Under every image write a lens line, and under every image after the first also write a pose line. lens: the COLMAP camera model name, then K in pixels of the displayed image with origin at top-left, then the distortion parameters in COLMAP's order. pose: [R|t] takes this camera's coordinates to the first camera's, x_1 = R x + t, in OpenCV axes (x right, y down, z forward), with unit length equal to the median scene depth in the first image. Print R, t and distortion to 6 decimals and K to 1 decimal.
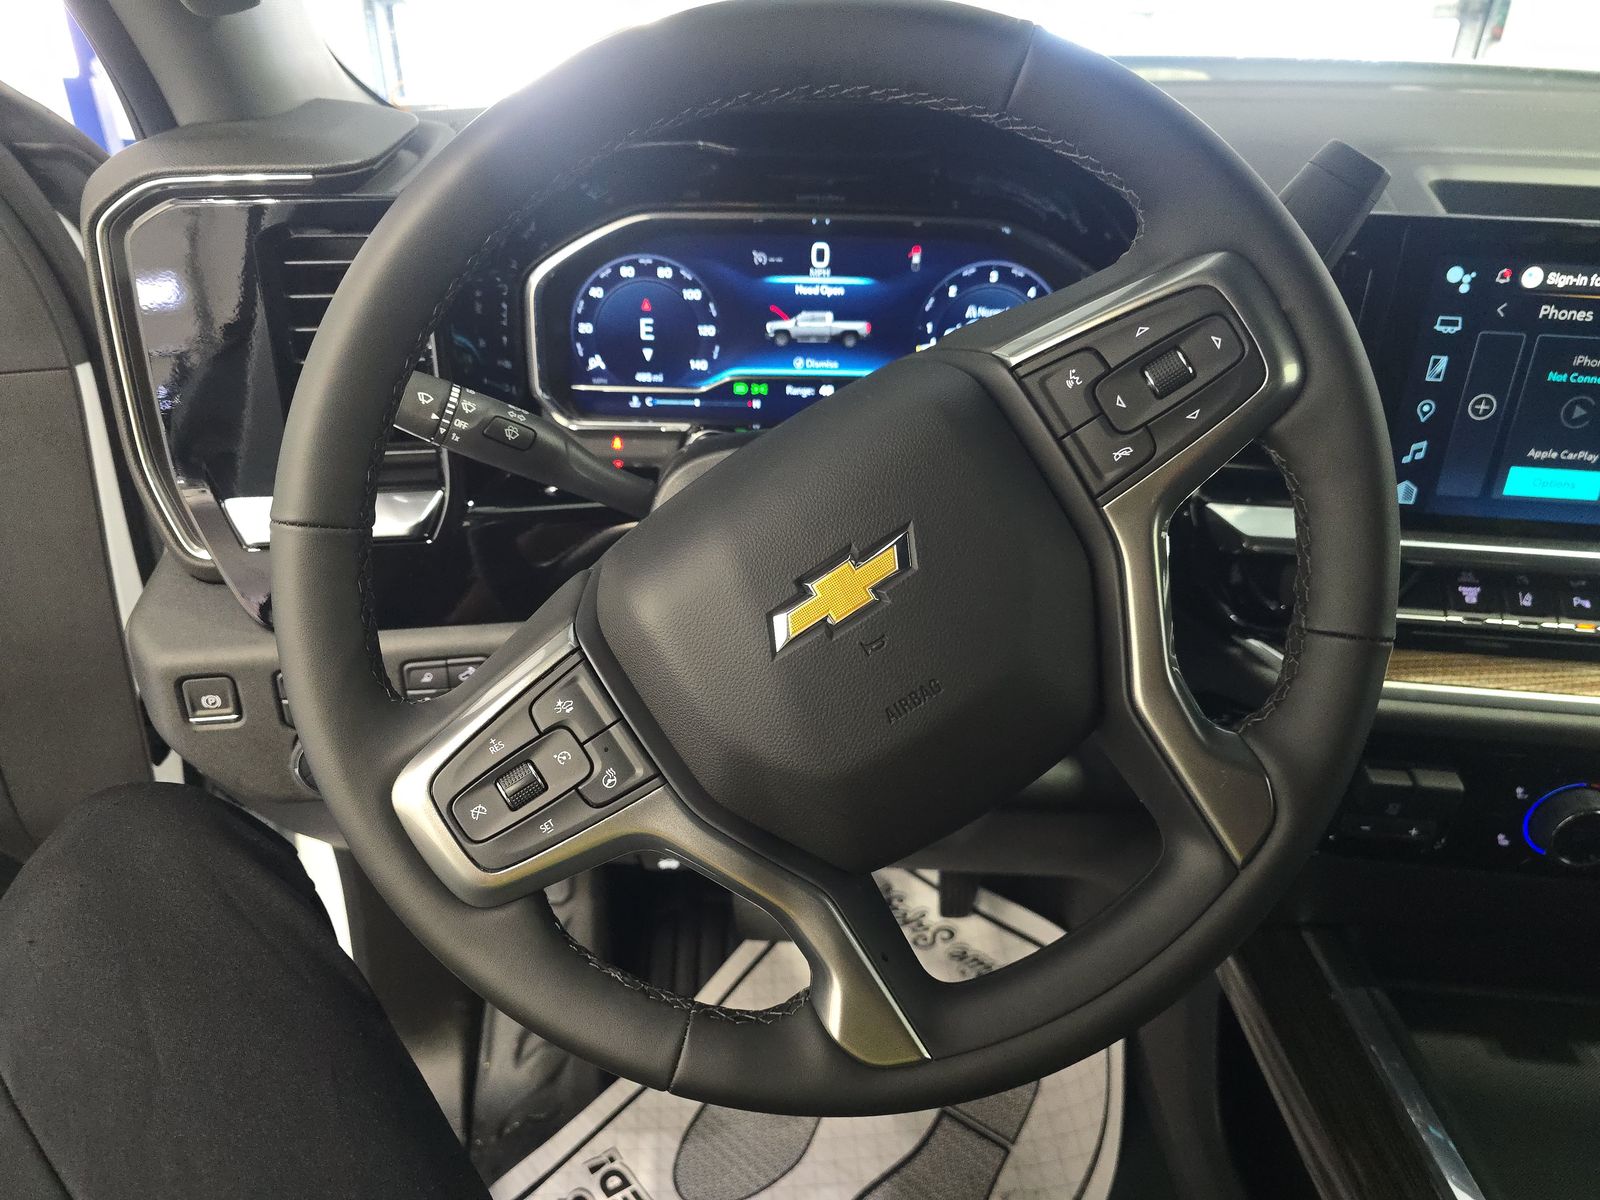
lens RADIAL K [[1091.1, 0, 792.9], [0, 1091.1, 590.9], [0, 0, 1]] dist [-0.008613, -0.008047]
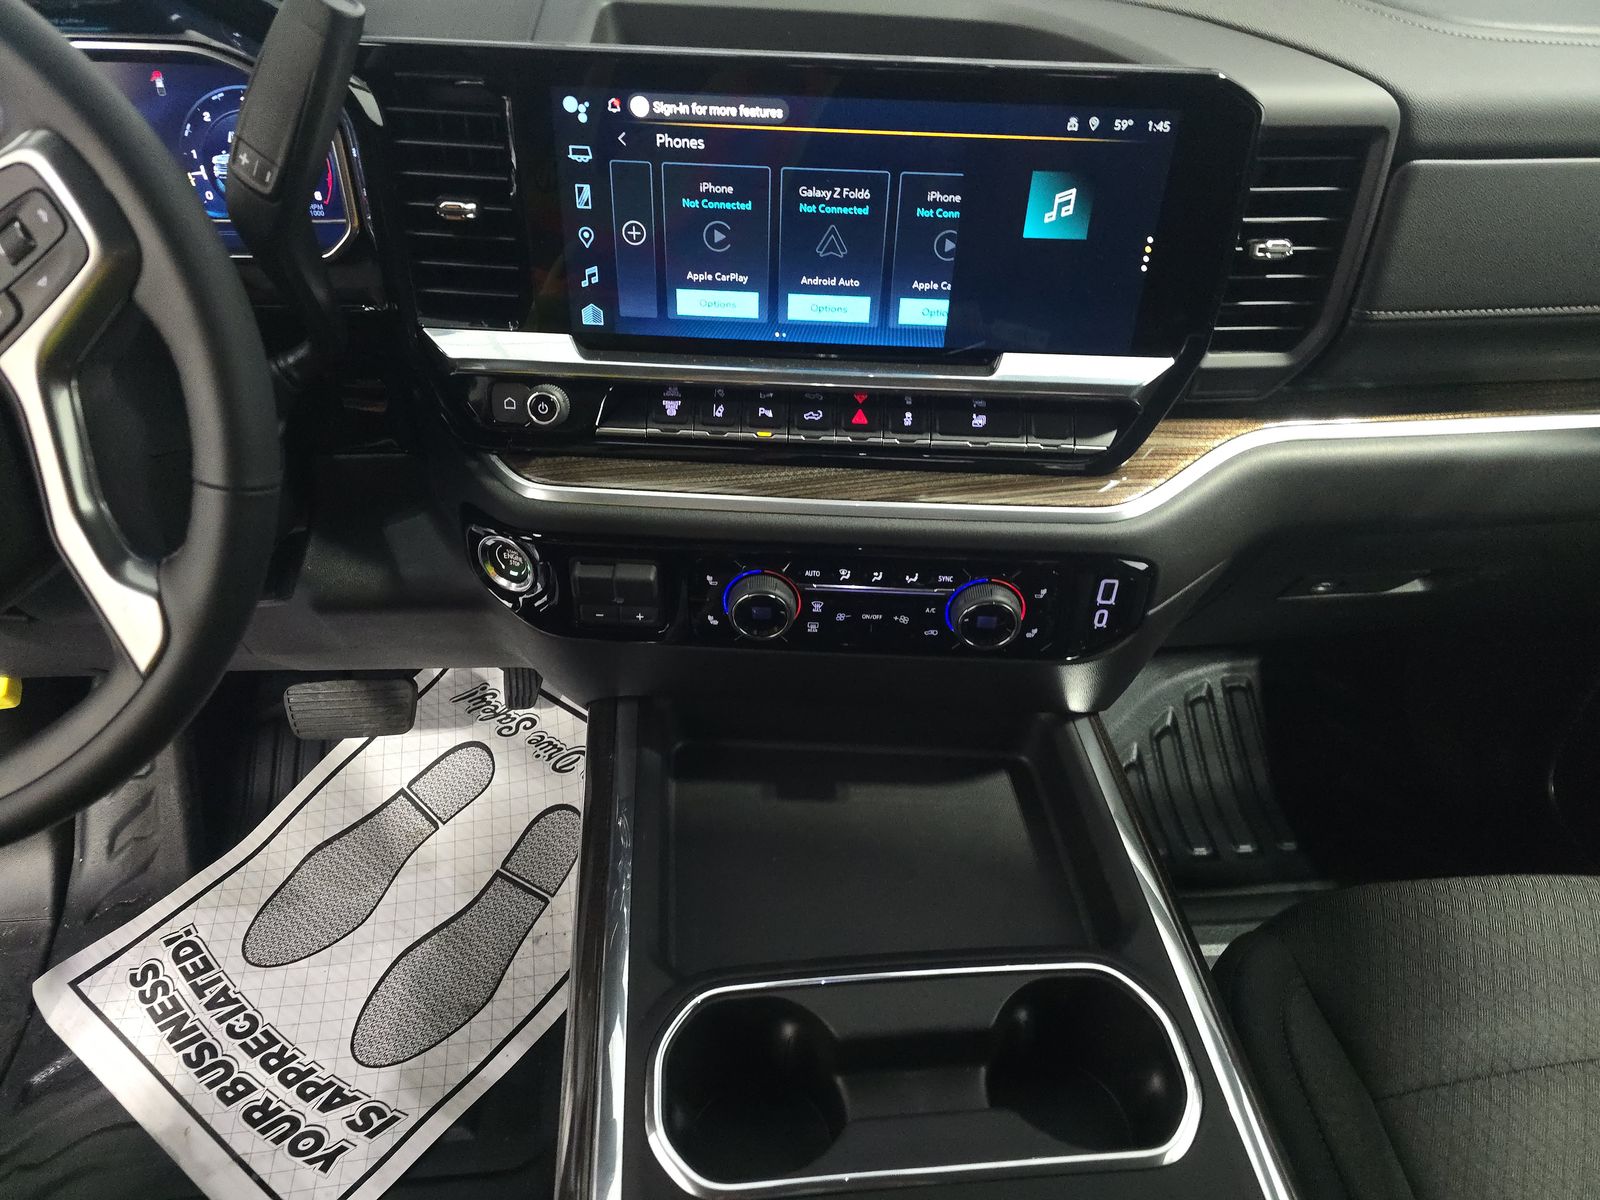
lens RADIAL K [[1072.5, 0, 801.8], [0, 1072.5, 602.2], [0, 0, 1]] dist [0.002173, -0.002302]
pose [[0.995776, -0.043002, 0.081118, 0.583895], [0.026999, 0.981618, 0.188938, -0.004374], [-0.087752, -0.185950, 0.978633, -0.110067]]
